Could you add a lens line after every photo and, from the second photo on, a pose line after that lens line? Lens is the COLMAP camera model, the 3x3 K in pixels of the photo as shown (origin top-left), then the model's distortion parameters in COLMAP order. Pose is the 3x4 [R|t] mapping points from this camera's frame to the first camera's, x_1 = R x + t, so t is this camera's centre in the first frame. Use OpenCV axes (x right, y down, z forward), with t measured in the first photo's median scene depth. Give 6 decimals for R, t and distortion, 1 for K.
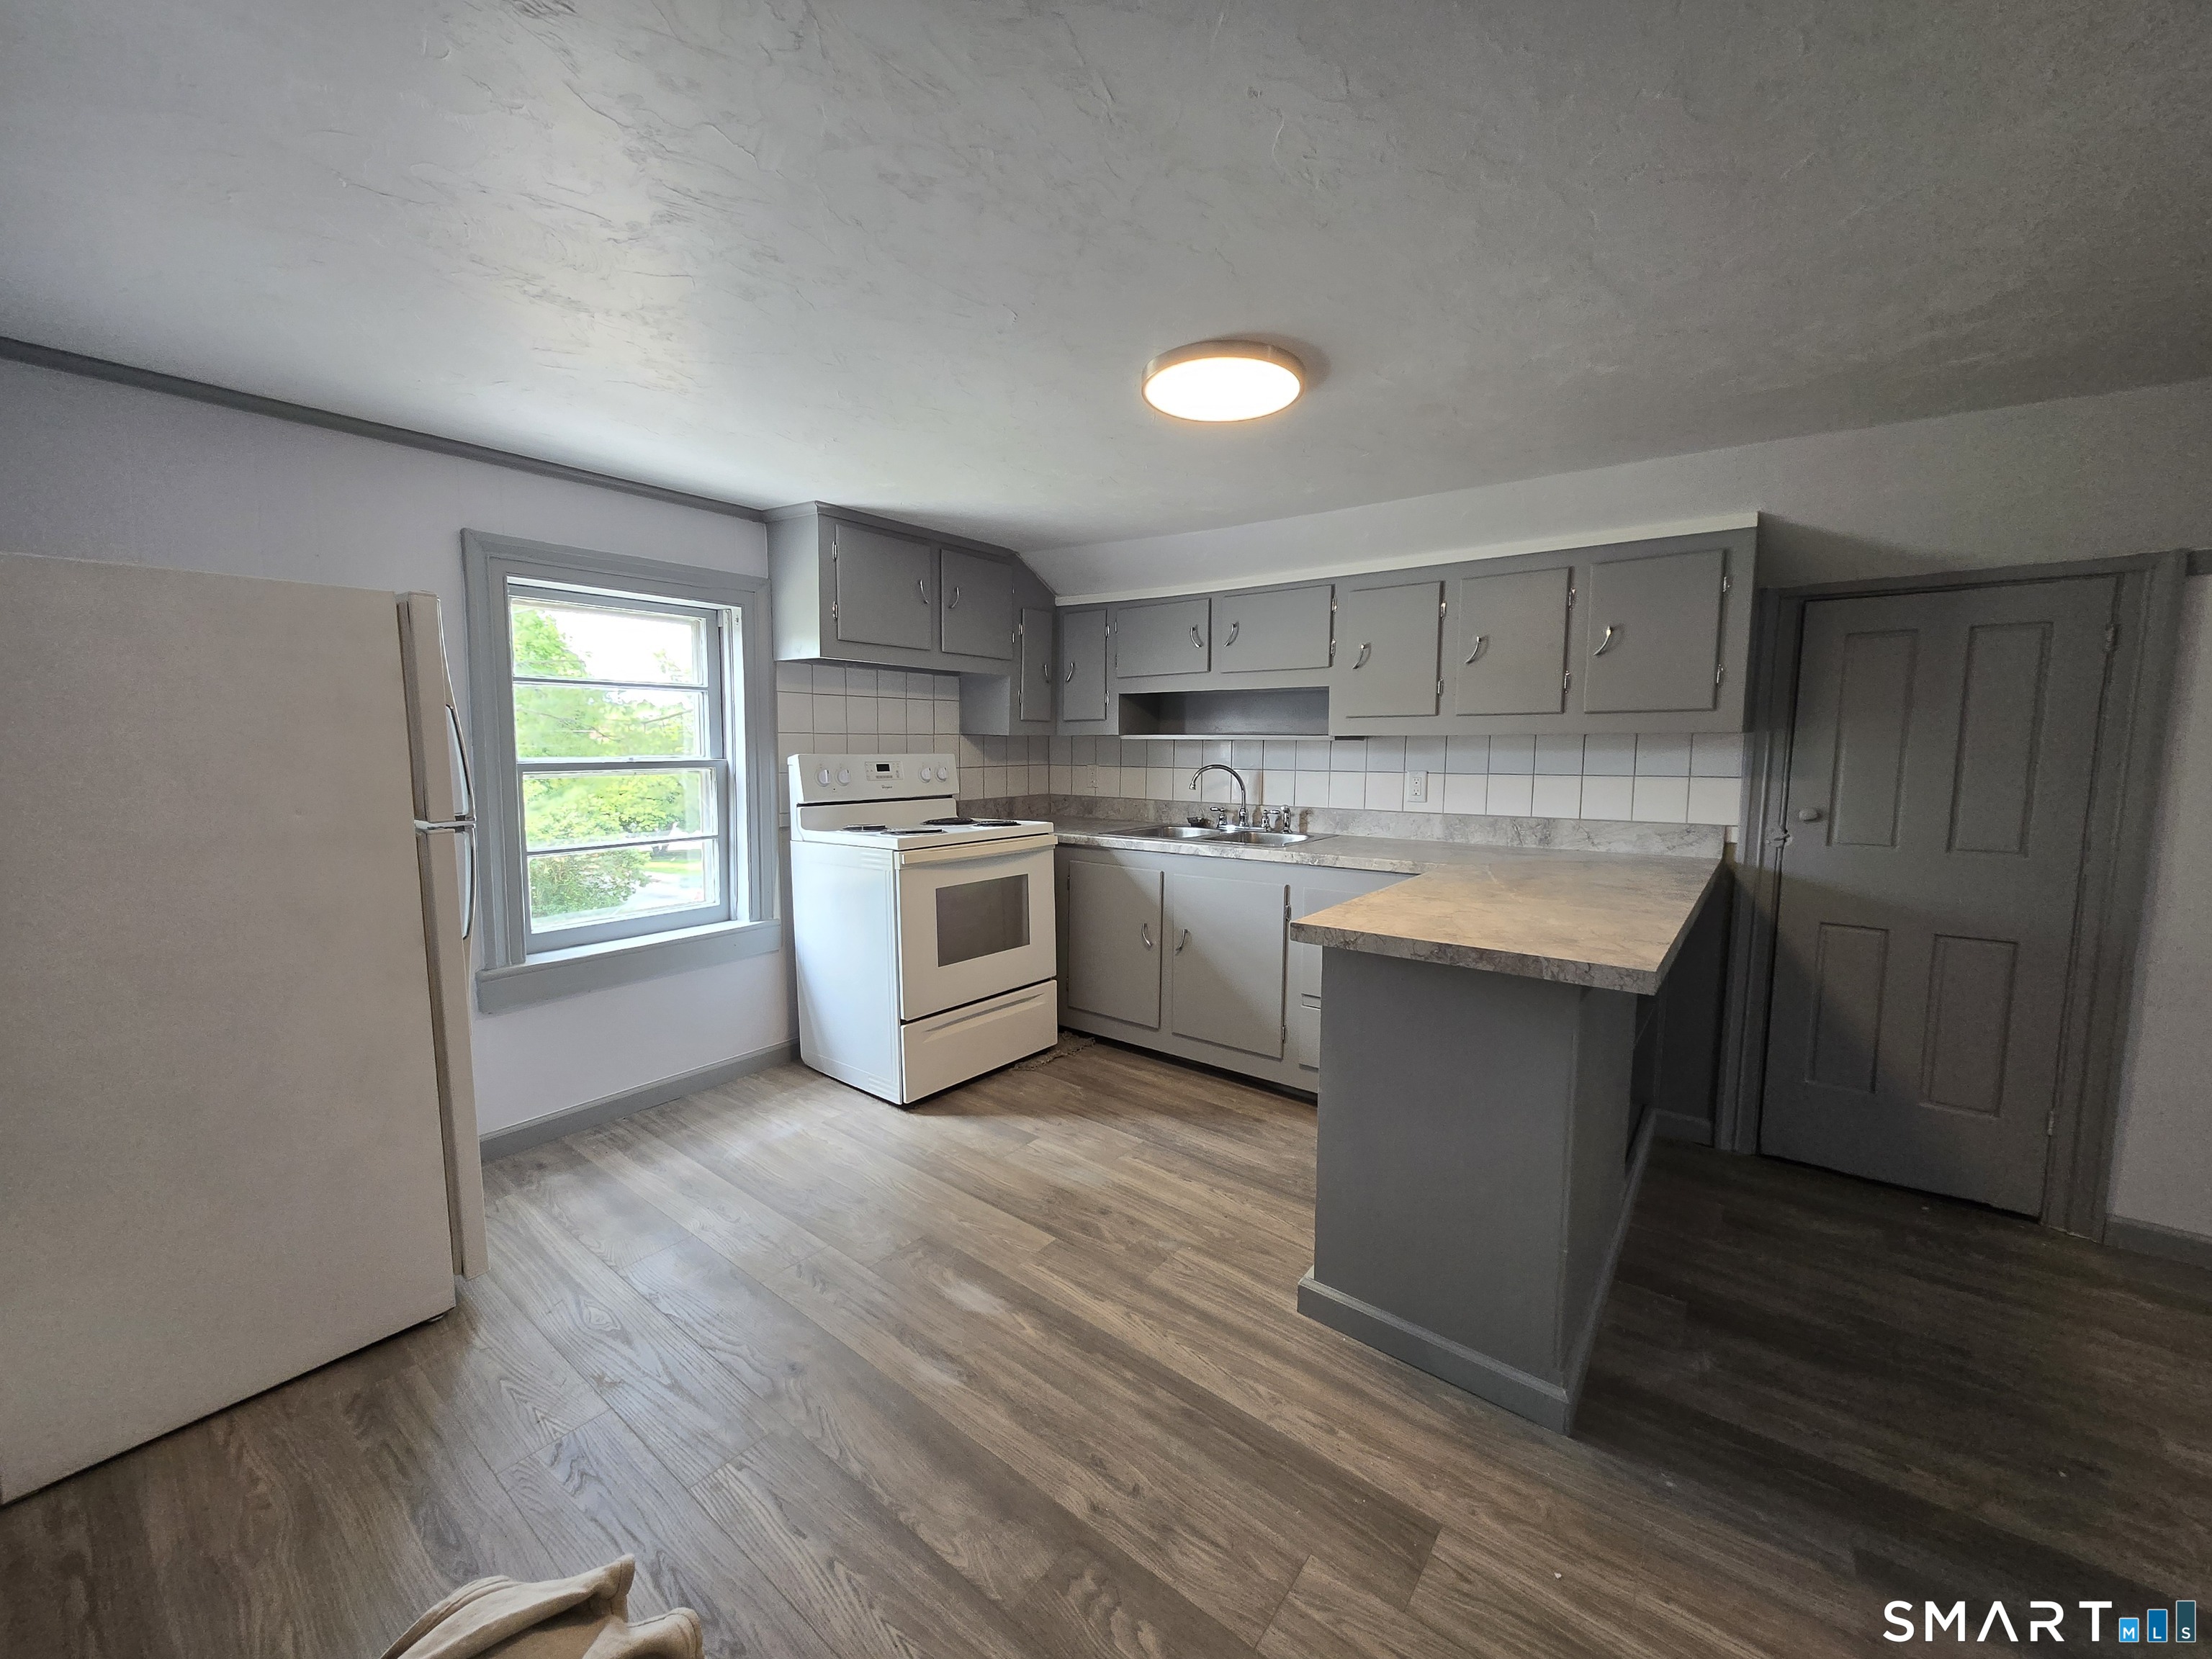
lens RADIAL K [[869.5, 0, 1106.0], [0, 869.5, 829.5], [0, 0, 1]] dist [0.001969, -0.000033]
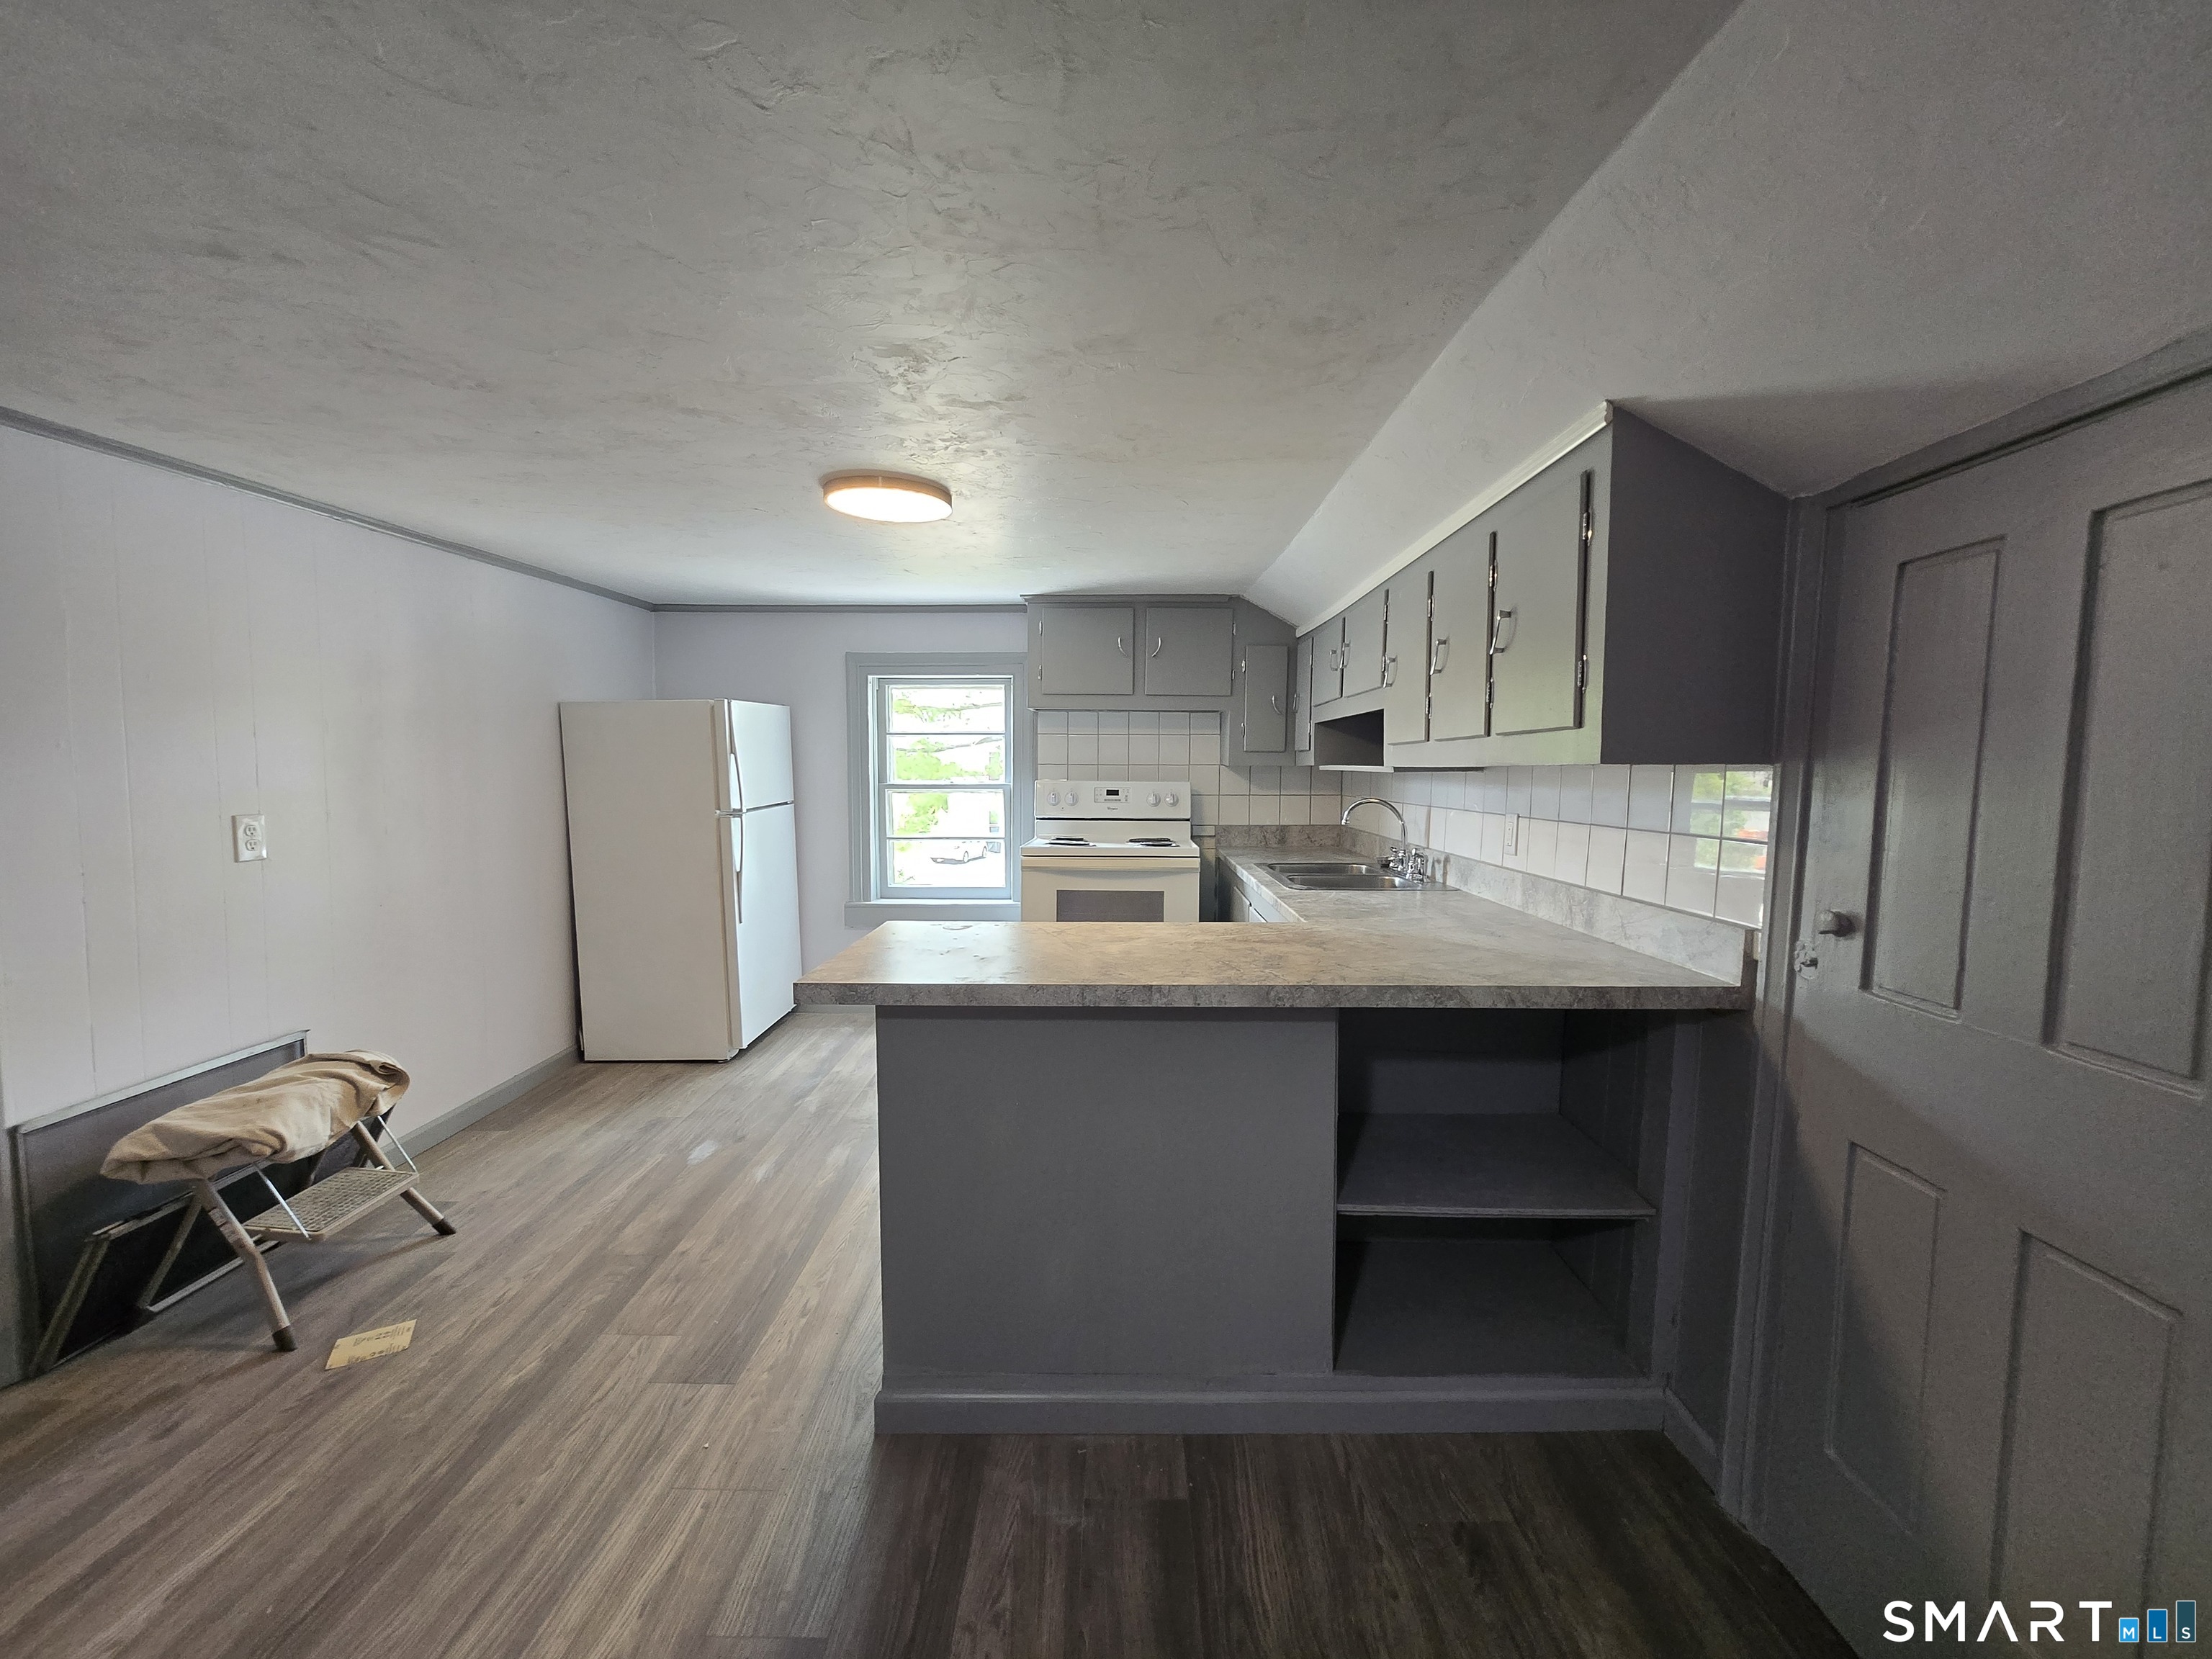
lens RADIAL K [[864.3, 0, 1102.7], [0, 864.3, 828.4], [0, 0, 1]] dist [-0.000194, -0.000236]
pose [[0.602334, 0.056978, -0.796208, 0.866554], [-0.079849, 0.996747, 0.010923, -0.040340], [0.794240, 0.056997, 0.604924, 0.313988]]
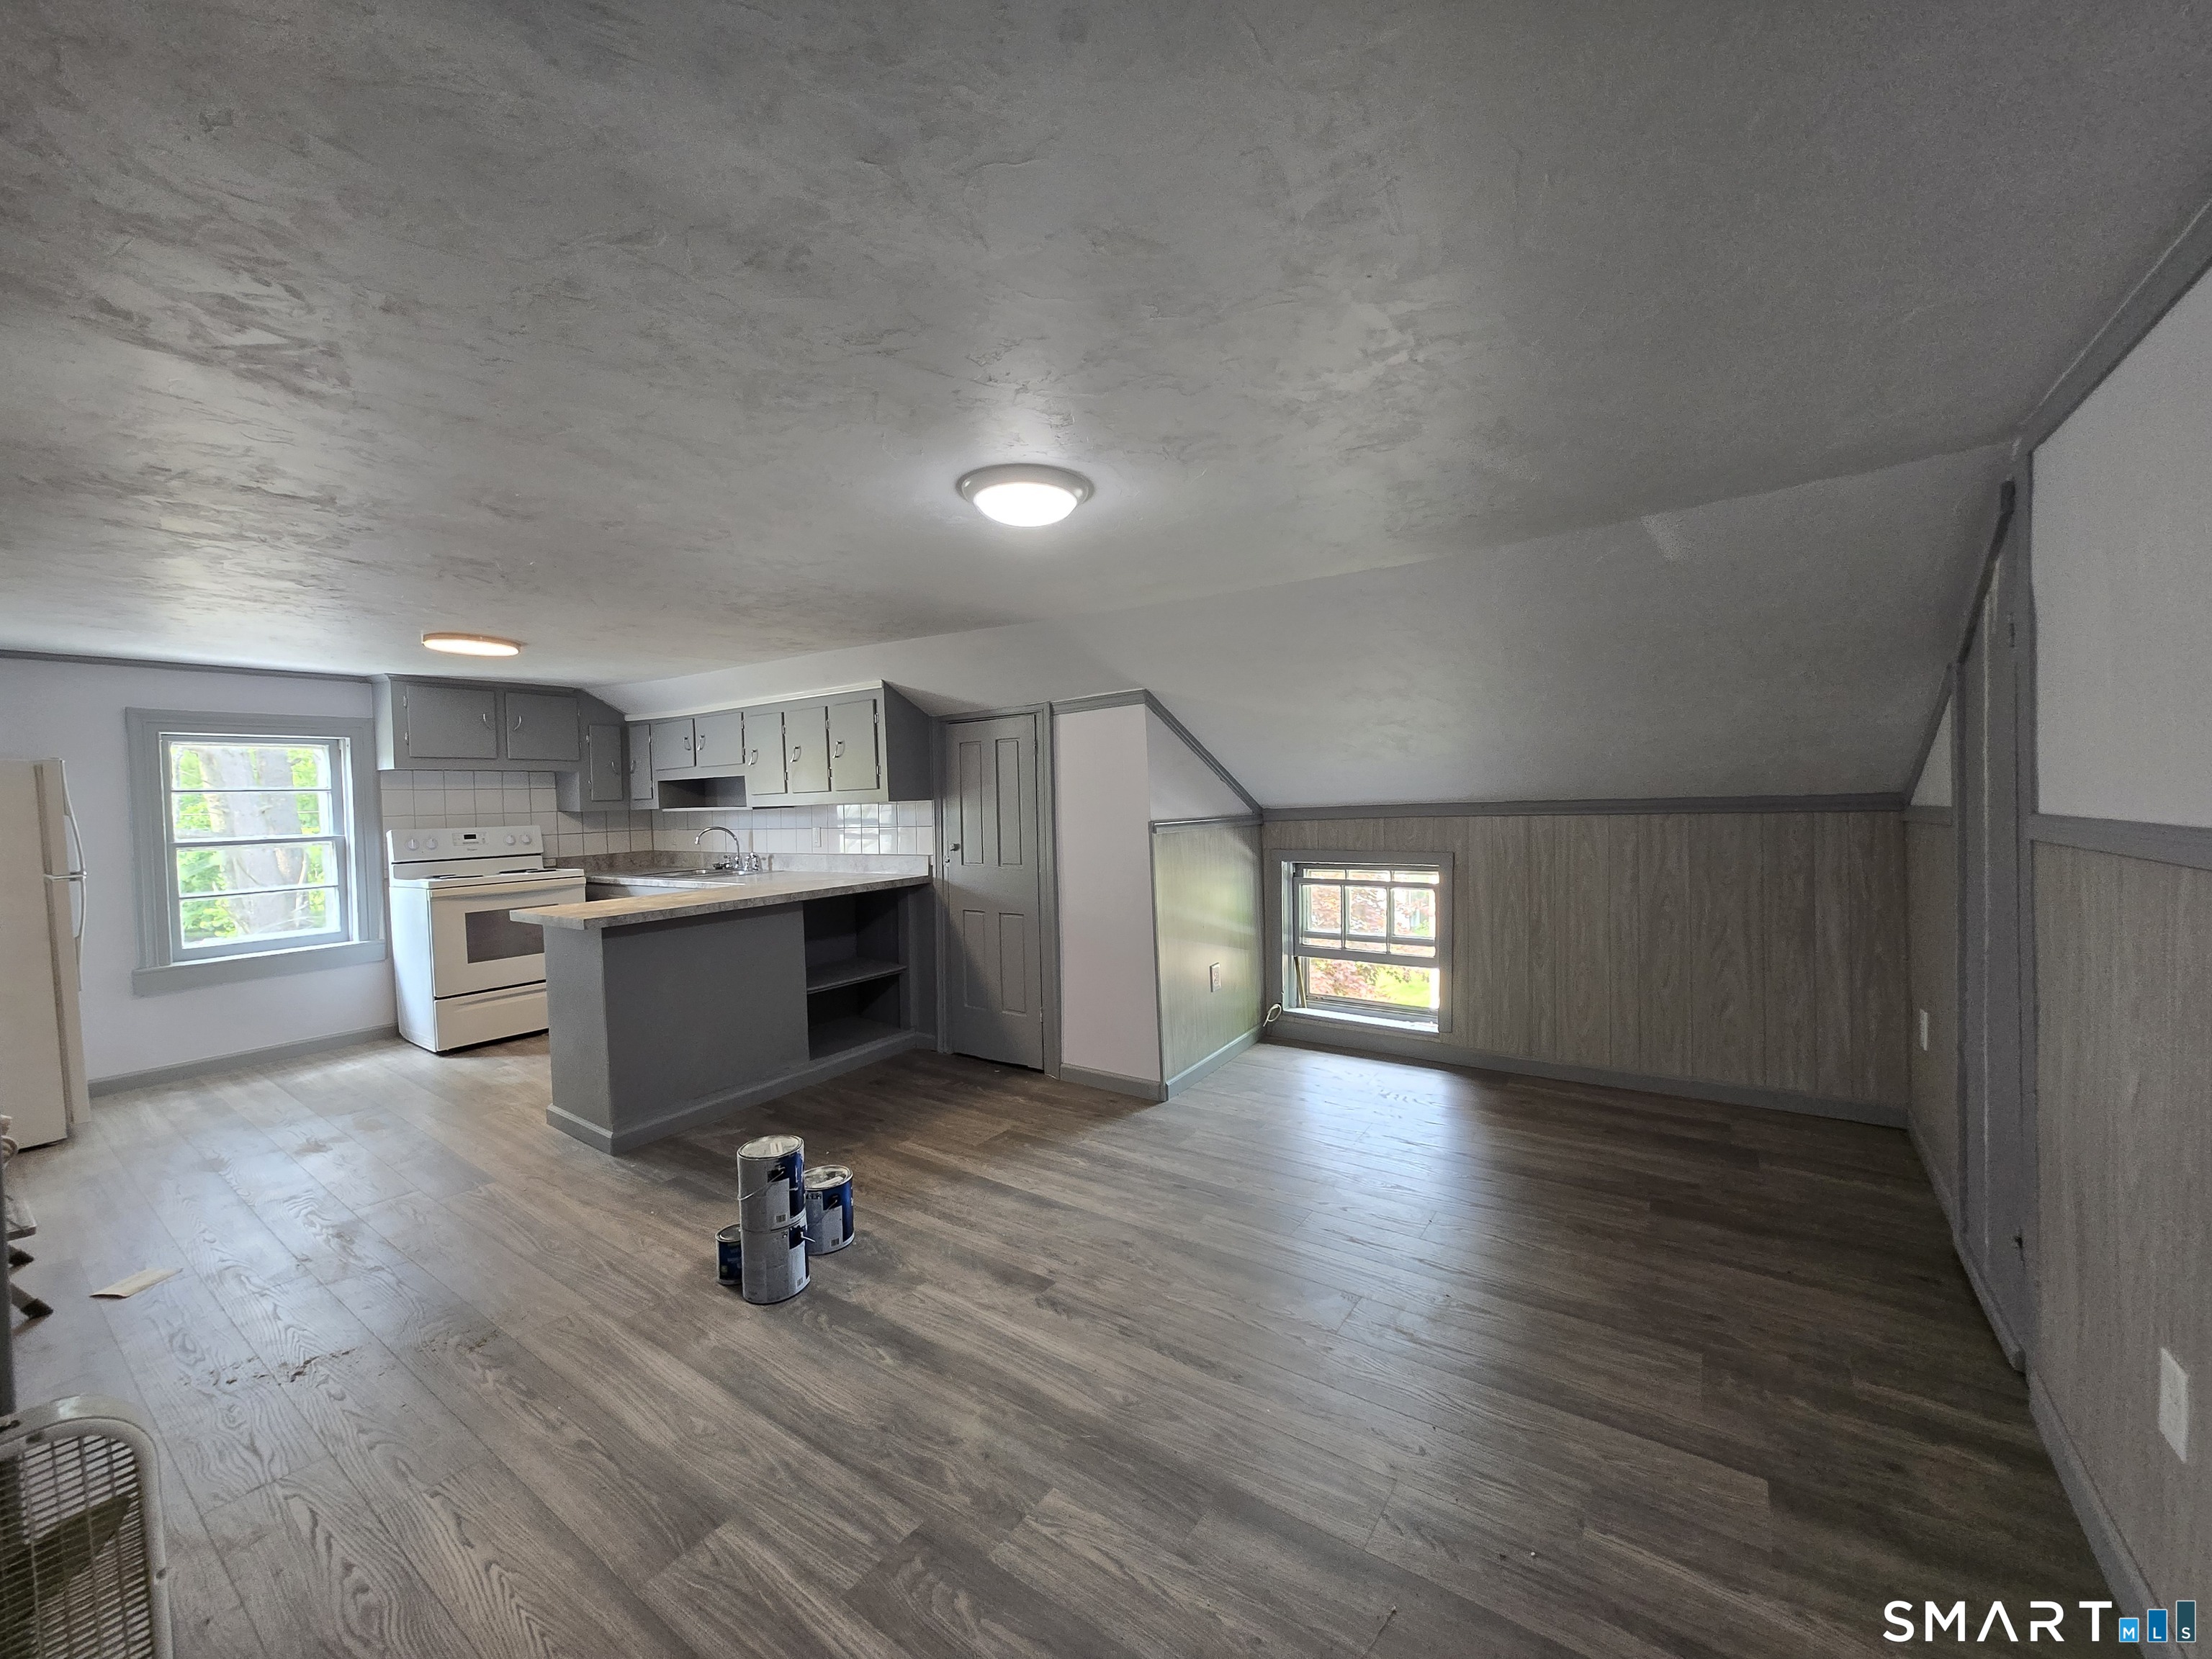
lens RADIAL K [[864.3, 0, 1102.7], [0, 864.3, 828.4], [0, 0, 1]] dist [-0.000194, -0.000236]
pose [[0.998346, -0.033632, 0.046626, 0.931737], [0.036482, 0.997428, -0.061693, 0.056510], [-0.044431, 0.063292, 0.997006, -0.651172]]
